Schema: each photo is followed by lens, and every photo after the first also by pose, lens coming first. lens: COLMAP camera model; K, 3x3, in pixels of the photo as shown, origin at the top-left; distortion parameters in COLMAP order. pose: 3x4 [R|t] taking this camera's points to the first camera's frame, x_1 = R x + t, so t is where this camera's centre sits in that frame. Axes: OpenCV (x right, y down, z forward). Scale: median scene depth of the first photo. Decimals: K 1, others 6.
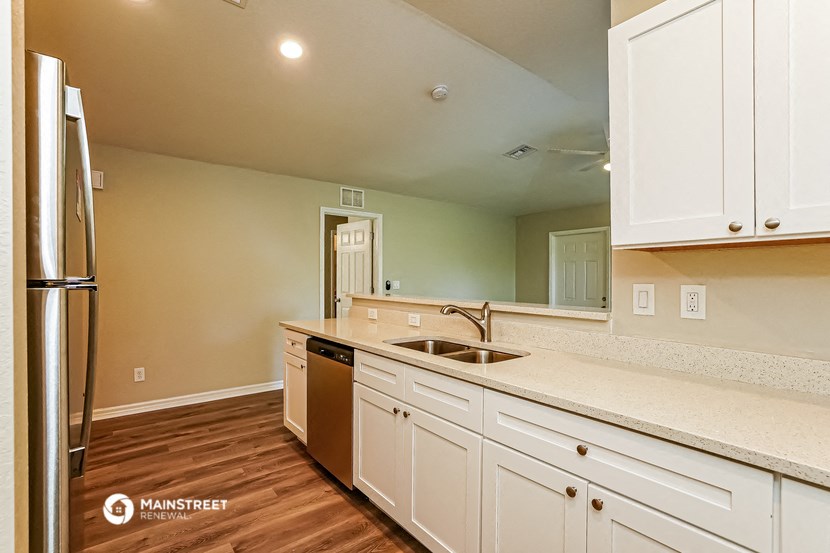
lens RADIAL K [[386.5, 0, 415.0], [0, 386.5, 276.5], [0, 0, 1]] dist [-0.047213, 0.019154]
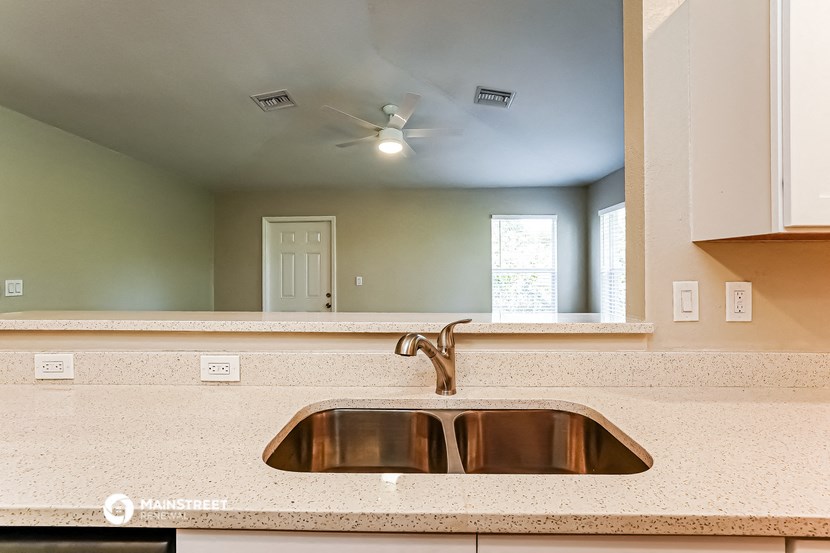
lens RADIAL K [[386.5, 0, 415.0], [0, 386.5, 276.5], [0, 0, 1]] dist [-0.047213, 0.019154]
pose [[0.638258, -0.016116, 0.769654, -0.256470], [0.002313, 0.999816, 0.019018, -0.004940], [-0.769819, -0.010358, 0.638178, 0.688457]]
